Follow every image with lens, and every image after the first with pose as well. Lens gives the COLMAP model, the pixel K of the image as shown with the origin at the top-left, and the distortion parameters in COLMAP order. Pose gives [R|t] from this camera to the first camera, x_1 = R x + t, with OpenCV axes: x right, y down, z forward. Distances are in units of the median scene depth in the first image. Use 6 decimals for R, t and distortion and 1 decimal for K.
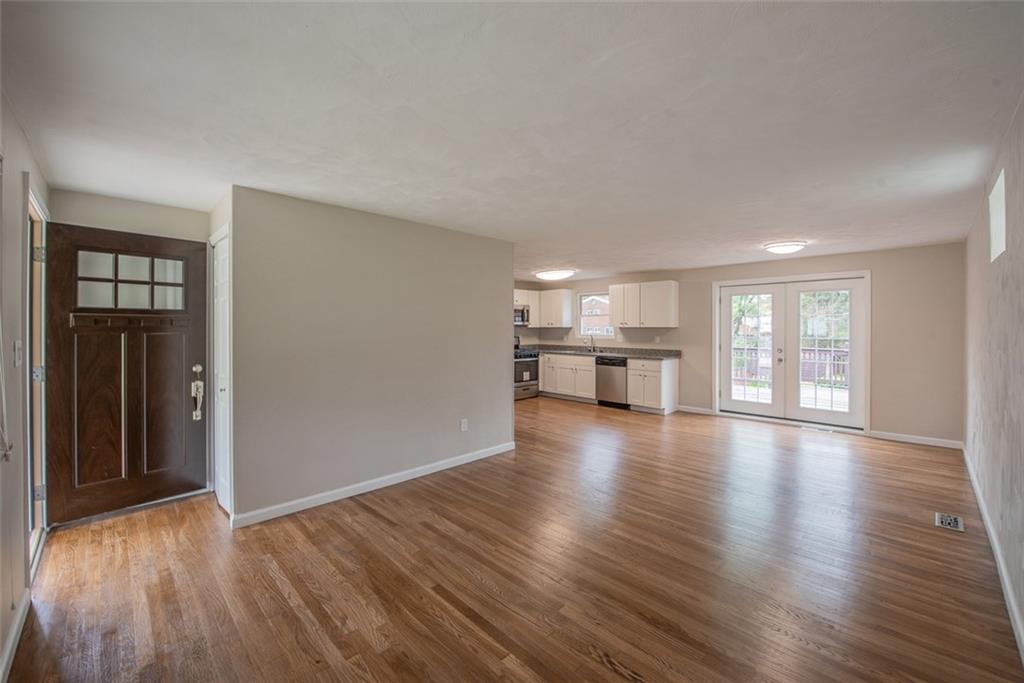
lens RADIAL K [[408.5, 0, 521.3], [0, 408.5, 327.6], [0, 0, 1]] dist [-0.001401, 0.000506]
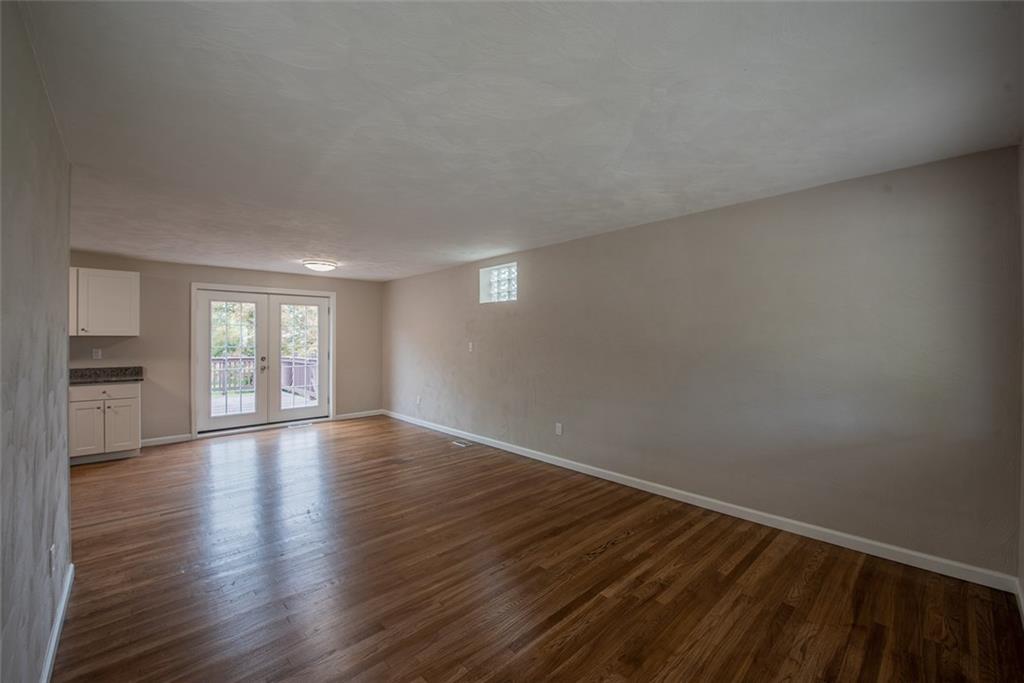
lens RADIAL K [[408.5, 0, 496.0], [0, 408.5, 340.1], [0, 0, 1]] dist [-0.001401, 0.000506]
pose [[0.064674, -0.002901, 0.997902, -0.299504], [-0.002649, 0.999992, 0.003079, 0.002809], [-0.997903, -0.002843, 0.064665, 0.284923]]
